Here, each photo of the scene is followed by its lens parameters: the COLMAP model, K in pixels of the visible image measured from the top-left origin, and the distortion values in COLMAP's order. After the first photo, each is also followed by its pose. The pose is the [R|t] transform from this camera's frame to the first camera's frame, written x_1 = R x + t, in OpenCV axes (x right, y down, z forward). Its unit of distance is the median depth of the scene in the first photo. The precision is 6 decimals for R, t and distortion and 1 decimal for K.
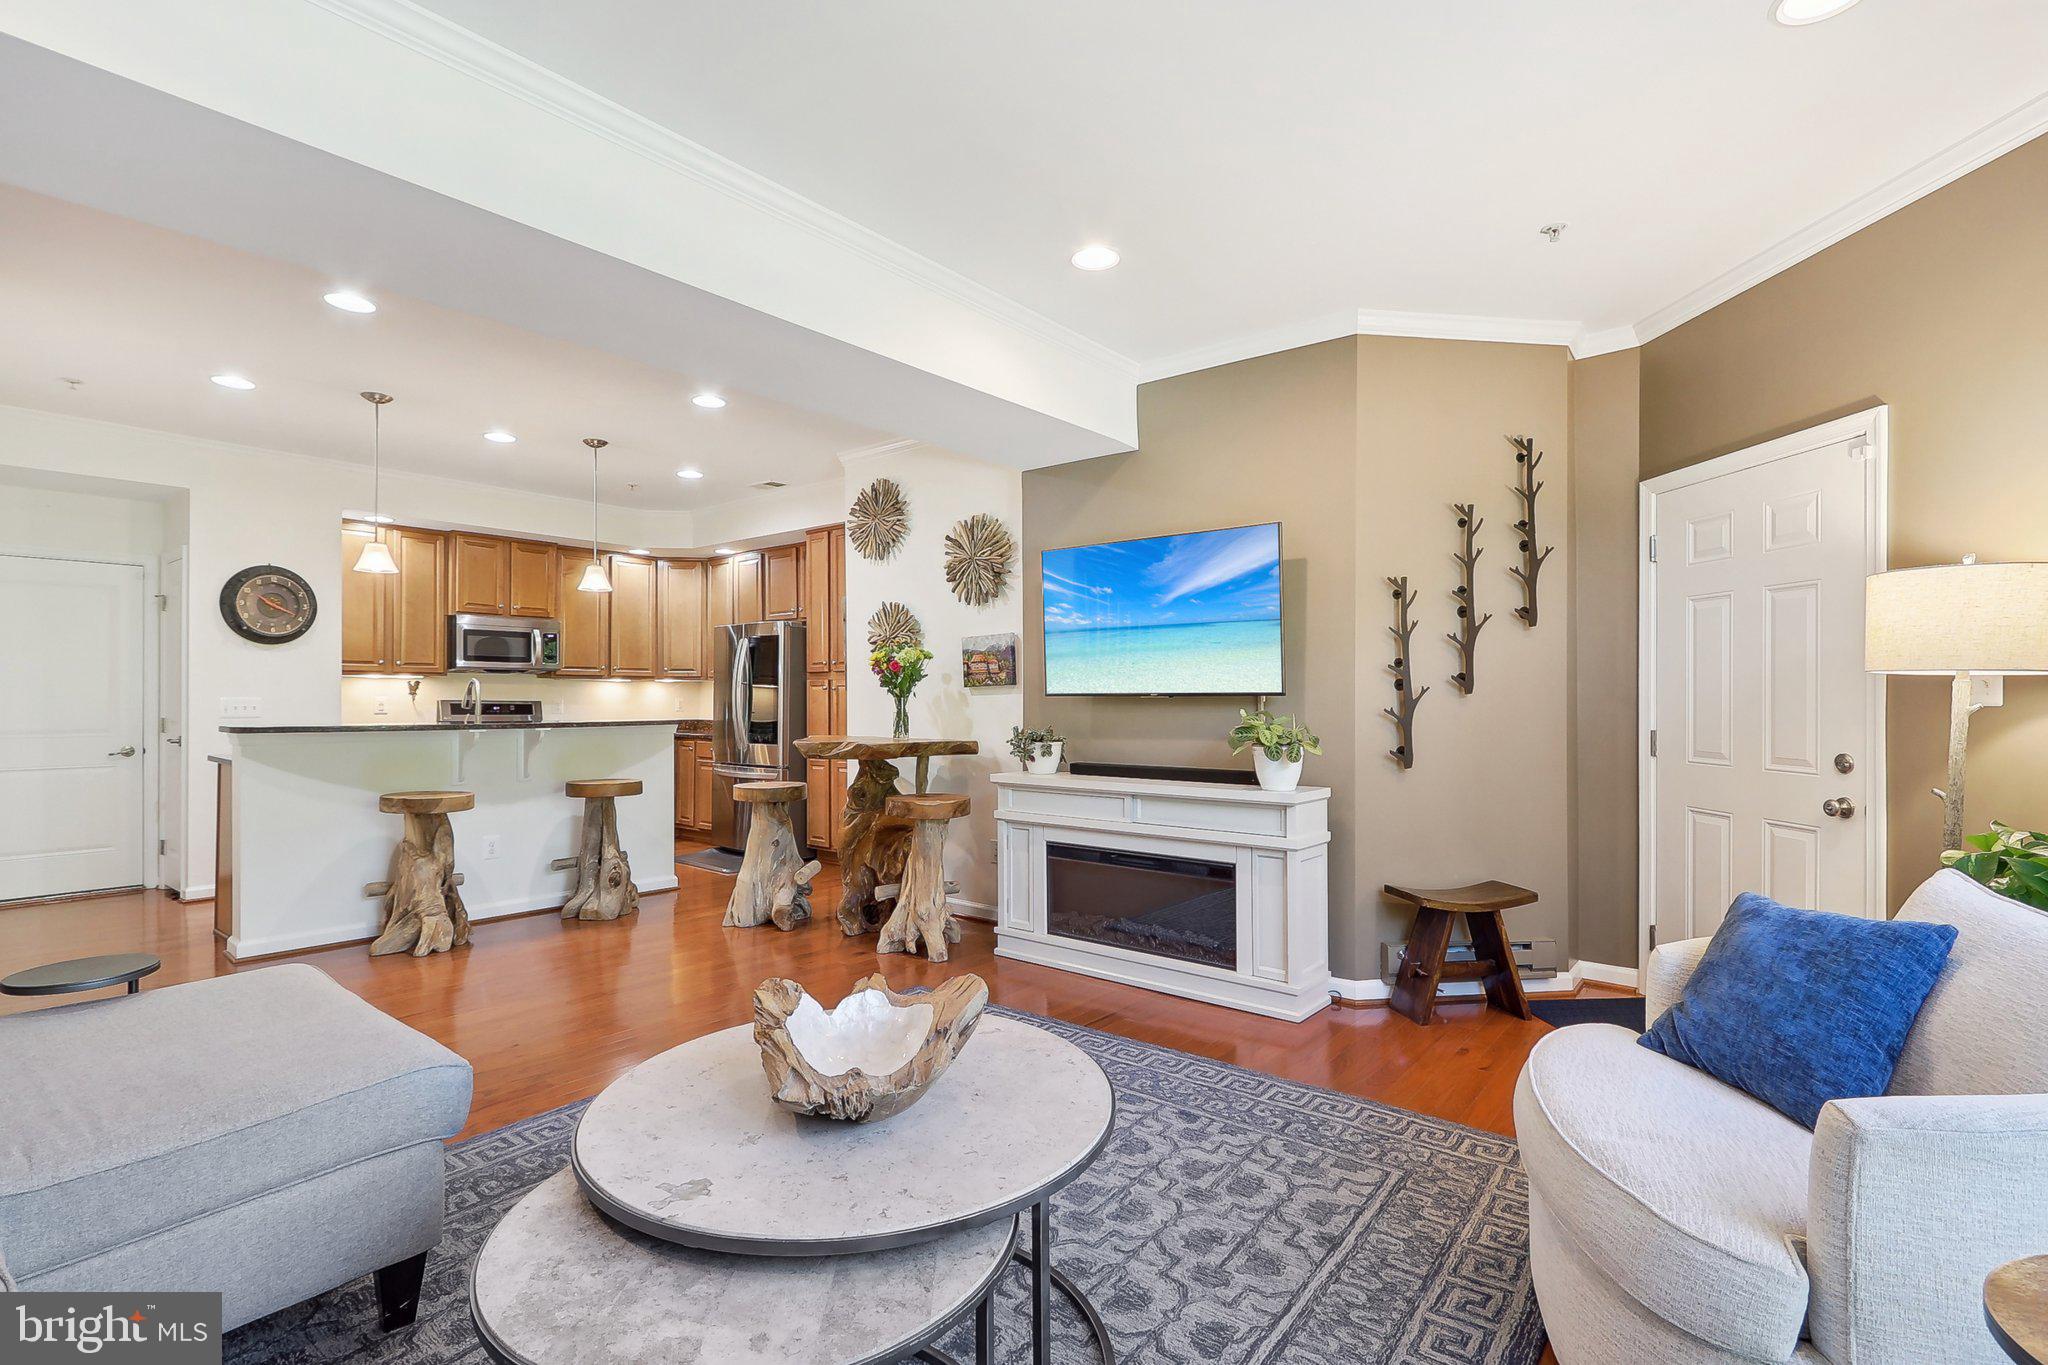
lens RADIAL K [[958.8, 0, 1028.7], [0, 958.8, 696.9], [0, 0, 1]] dist [0.008024, -0.008147]
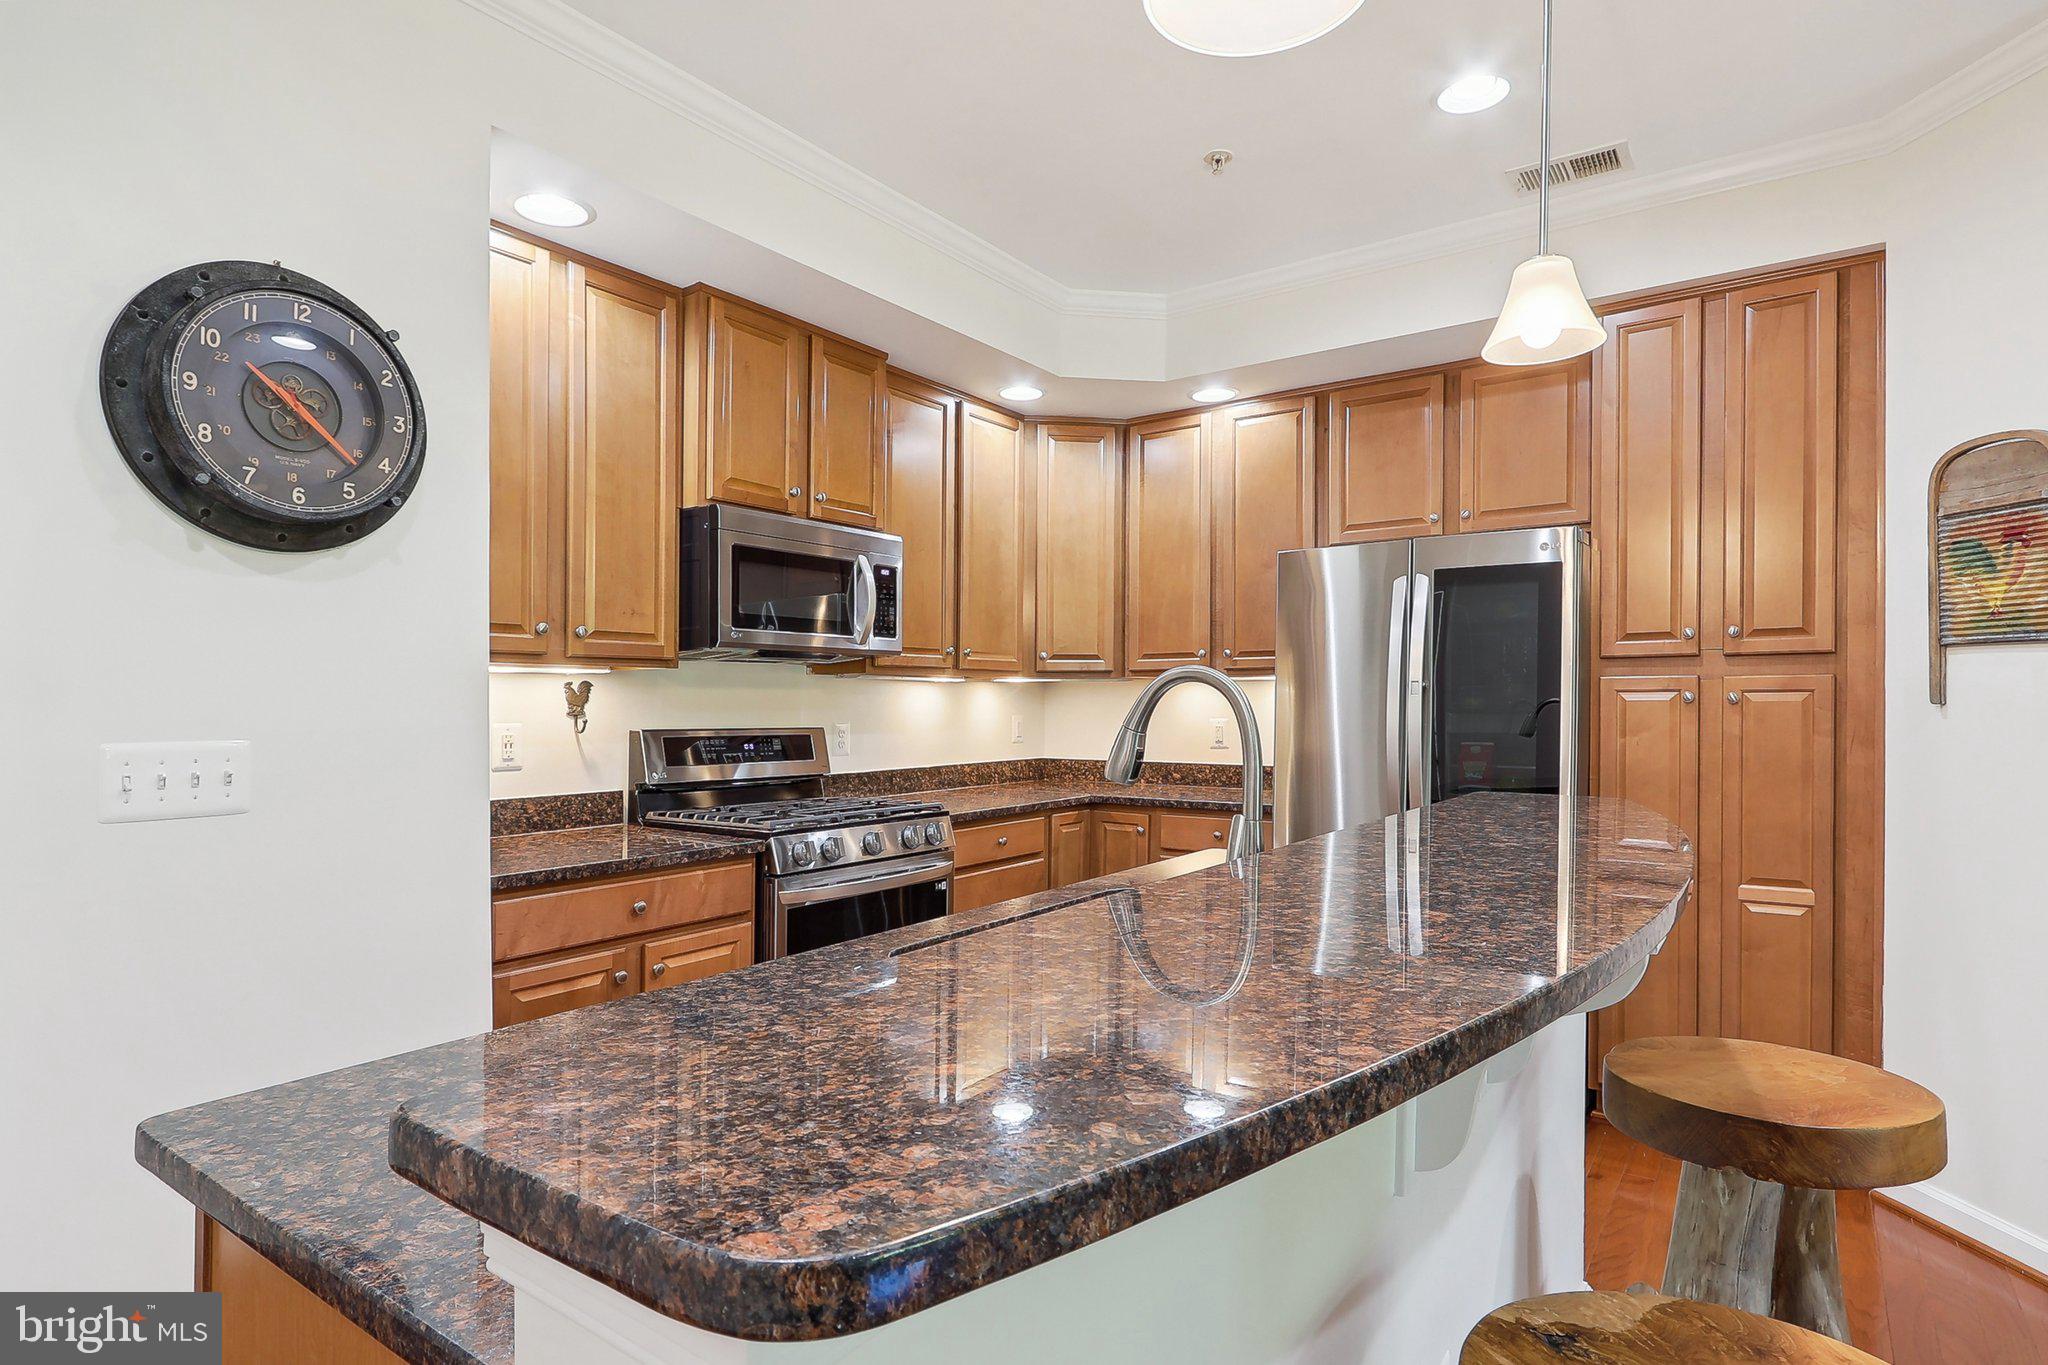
lens RADIAL K [[1081.9, 0, 1034.4], [0, 1081.9, 700.5], [0, 0, 1]] dist [-0.001383, -0.000398]
pose [[0.997096, -0.004041, 0.076045, -0.680691], [0.003933, 0.999991, 0.001581, -0.012162], [-0.076050, -0.001277, 0.997103, 0.764628]]
